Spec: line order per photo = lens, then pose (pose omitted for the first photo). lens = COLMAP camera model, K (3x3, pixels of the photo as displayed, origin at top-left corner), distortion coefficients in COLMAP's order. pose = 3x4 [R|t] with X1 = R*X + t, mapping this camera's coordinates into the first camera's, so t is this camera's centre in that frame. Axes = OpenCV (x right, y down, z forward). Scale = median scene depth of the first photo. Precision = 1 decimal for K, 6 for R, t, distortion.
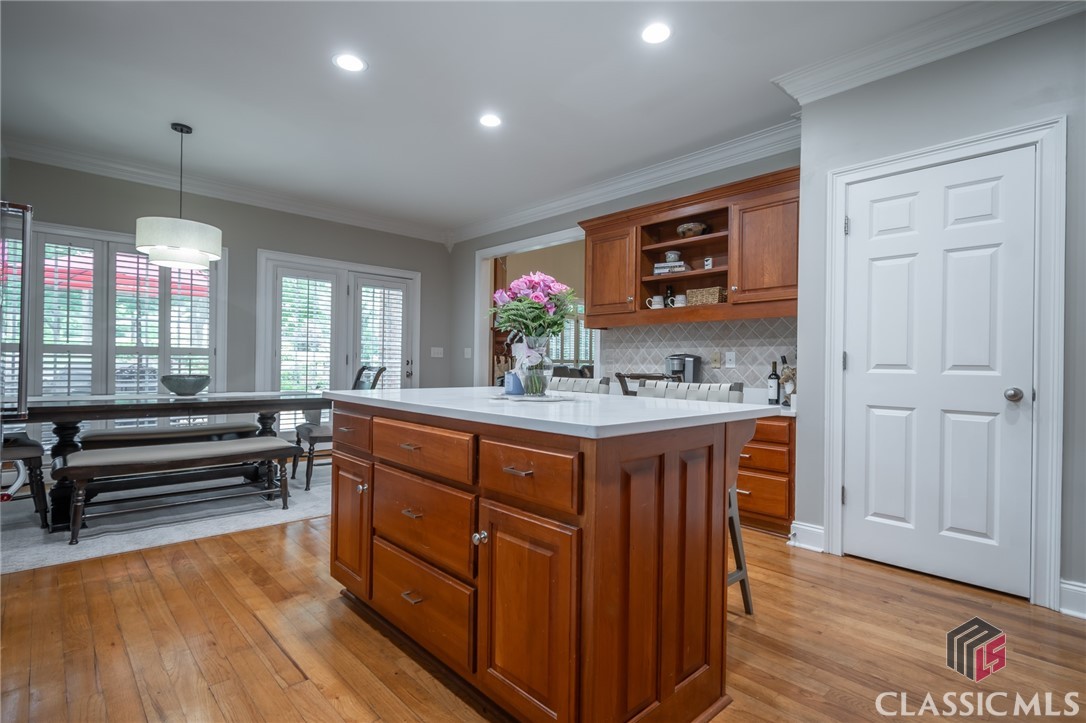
lens RADIAL K [[526.7, 0, 538.9], [0, 526.7, 362.4], [0, 0, 1]] dist [-0.003110, -0.000373]
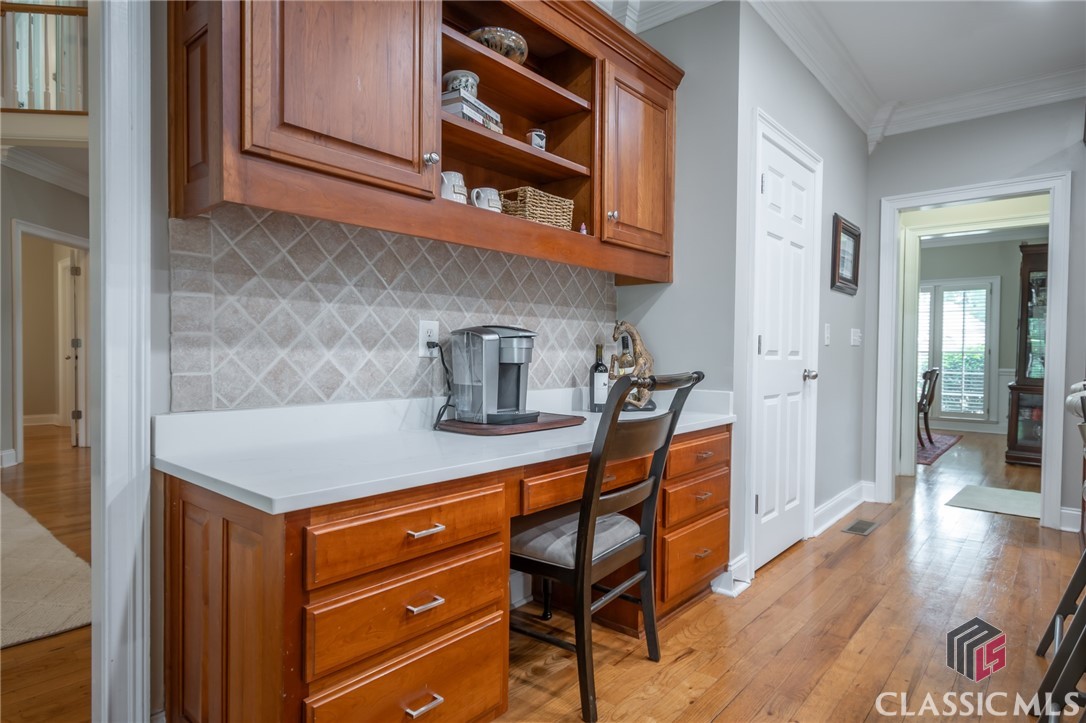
lens RADIAL K [[603.5, 0, 543.6], [0, 603.5, 360.0], [0, 0, 1]] dist [0.000544, -0.002215]
pose [[-0.131384, -0.030838, 0.990852, -0.232247], [-0.015775, 0.999455, 0.029014, -0.002956], [-0.991206, -0.011819, -0.131799, 1.033200]]
